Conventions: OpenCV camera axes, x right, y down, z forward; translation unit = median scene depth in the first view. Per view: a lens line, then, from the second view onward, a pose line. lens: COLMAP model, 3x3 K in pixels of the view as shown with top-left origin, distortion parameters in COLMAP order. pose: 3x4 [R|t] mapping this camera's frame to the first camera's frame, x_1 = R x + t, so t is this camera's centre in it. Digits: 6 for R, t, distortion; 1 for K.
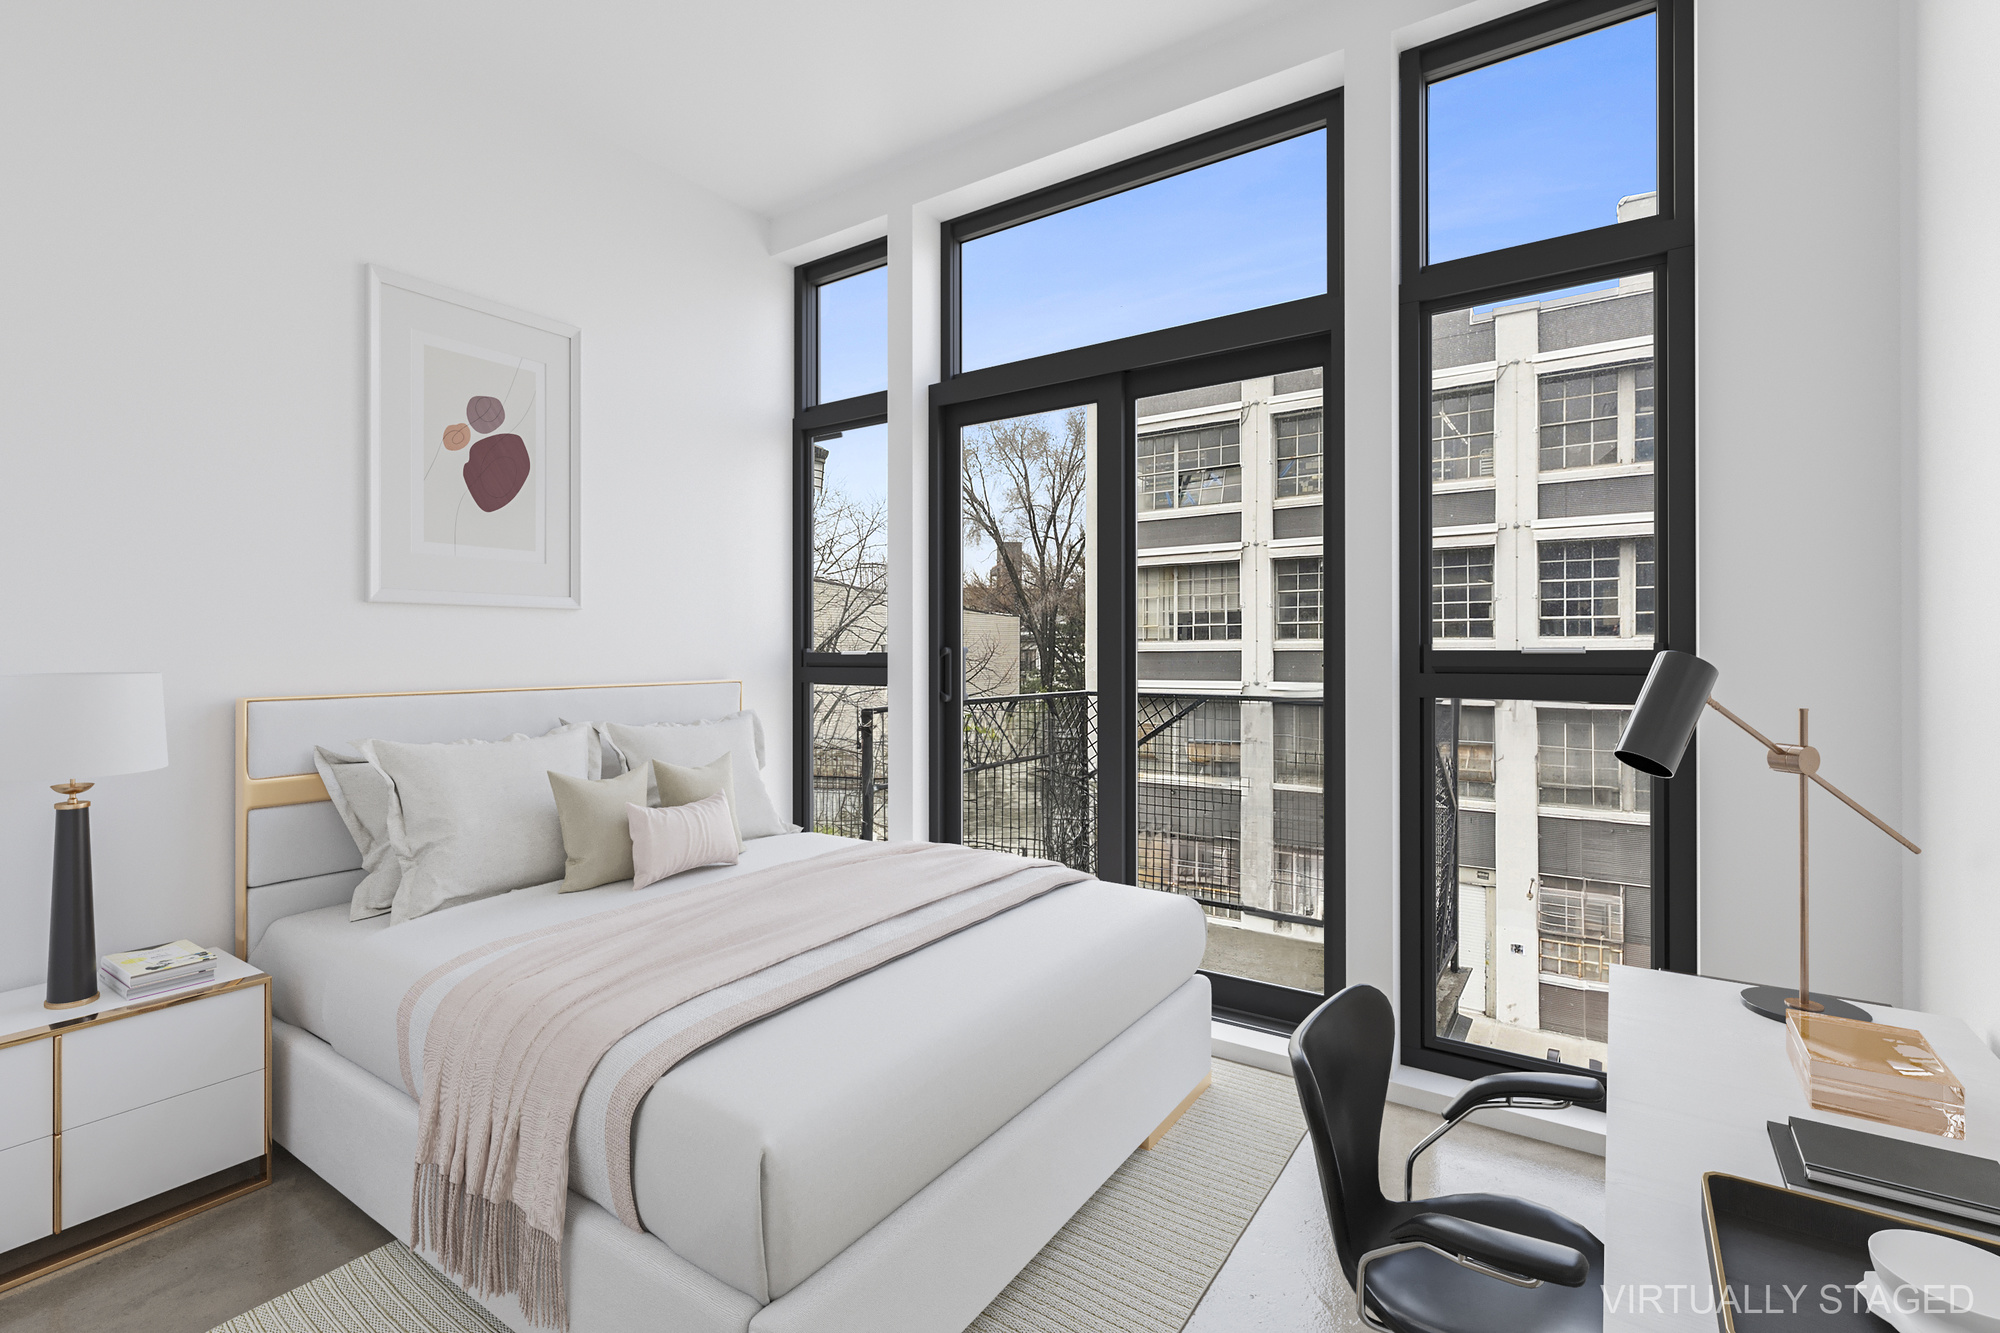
lens RADIAL K [[902.9, 0, 1021.8], [0, 902.9, 651.1], [0, 0, 1]] dist [0.001503, 0.000080]
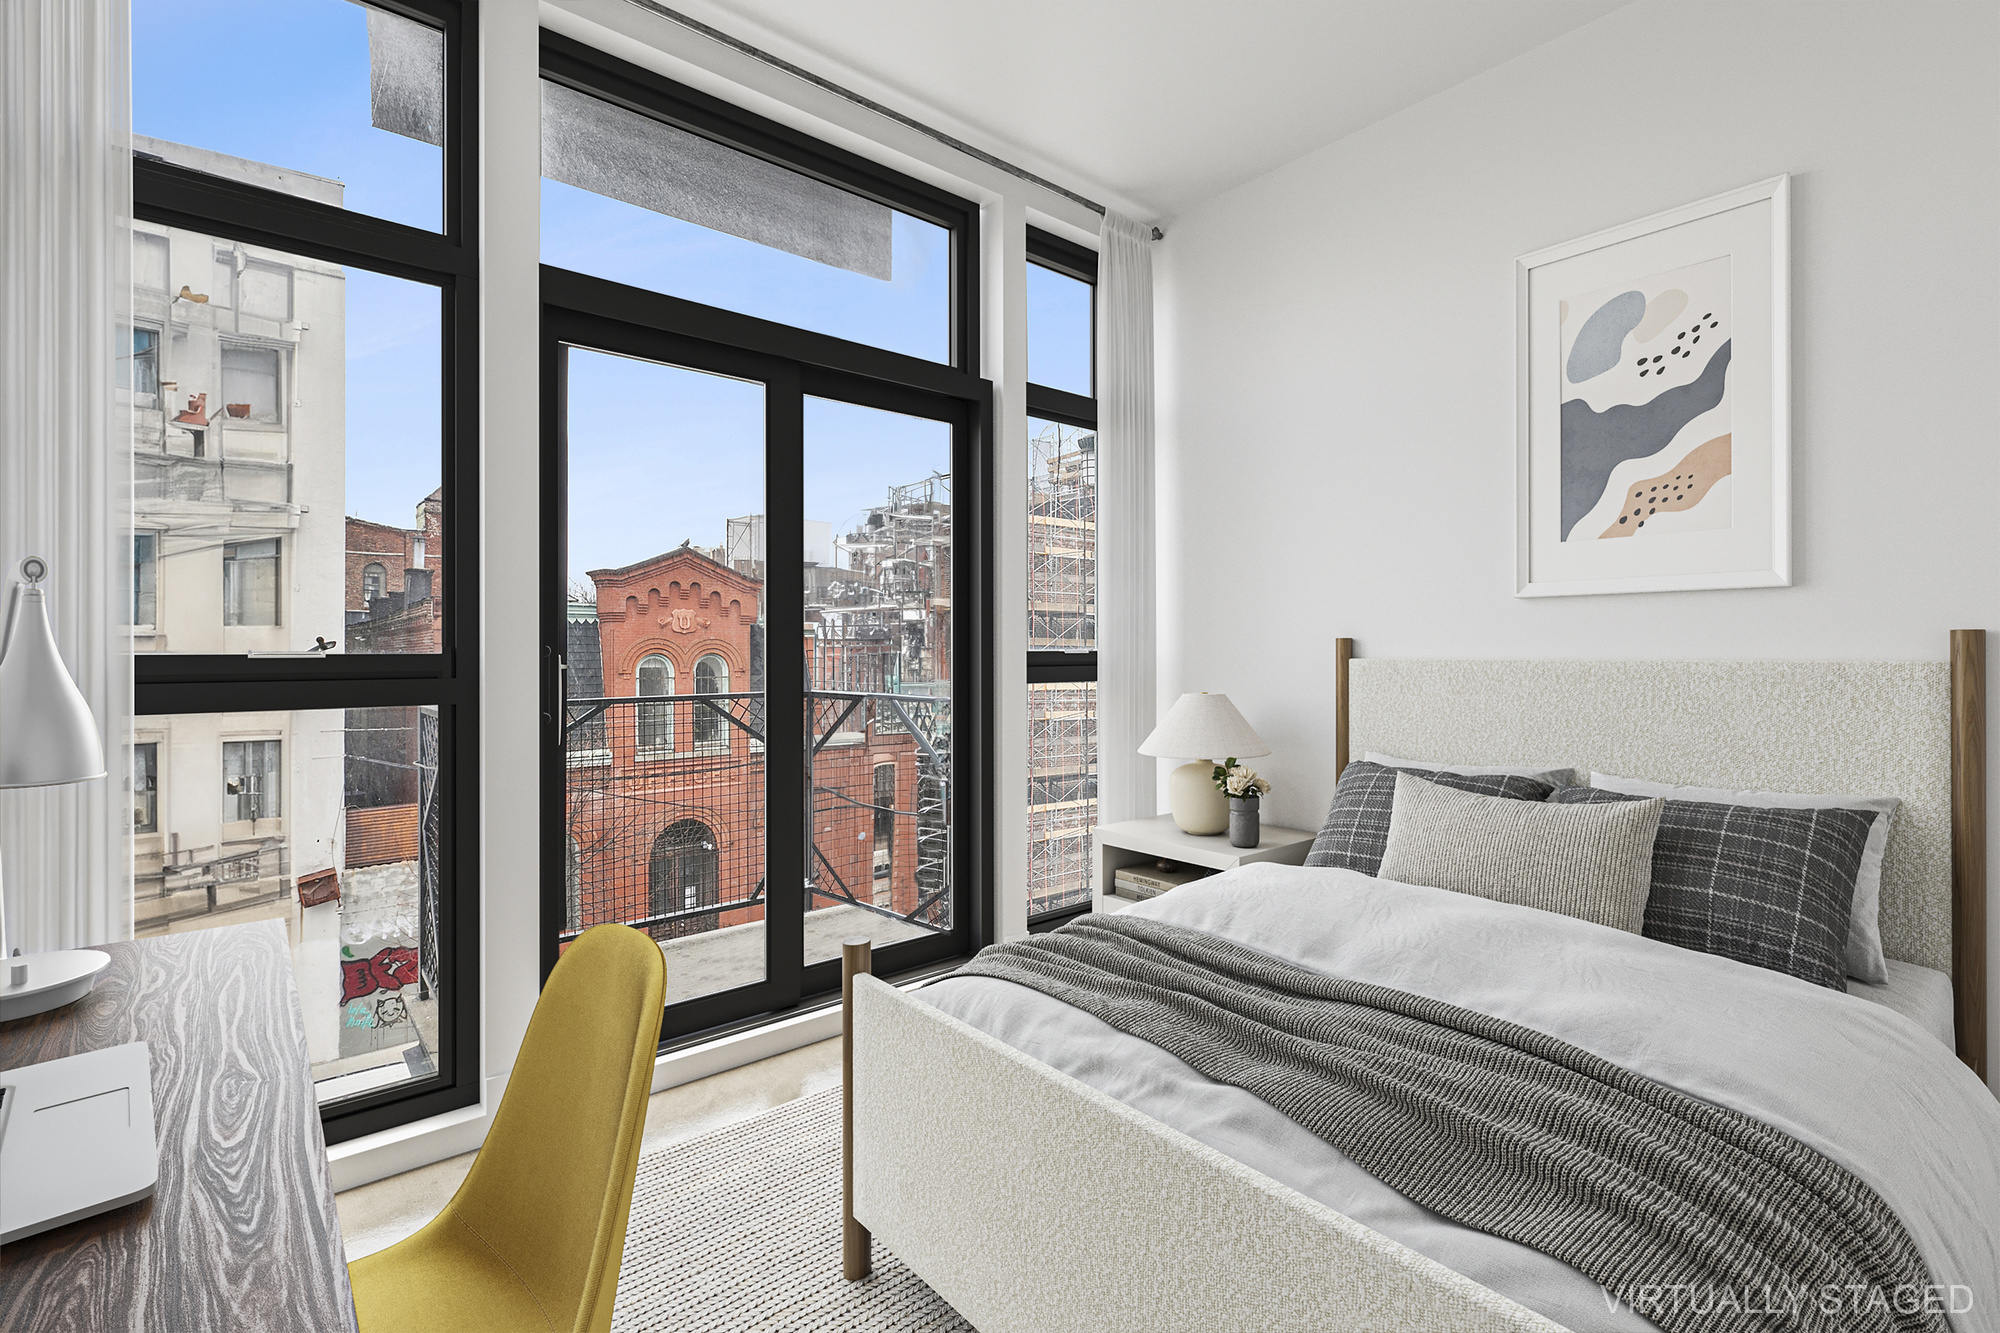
lens RADIAL K [[902.9, 0, 1021.8], [0, 902.9, 651.1], [0, 0, 1]] dist [0.001503, 0.000080]
pose [[0.276132, 0.002319, 0.961117, -0.736511], [0.000709, 0.999996, -0.002616, 0.002778], [-0.961119, 0.001404, 0.276129, 0.490827]]
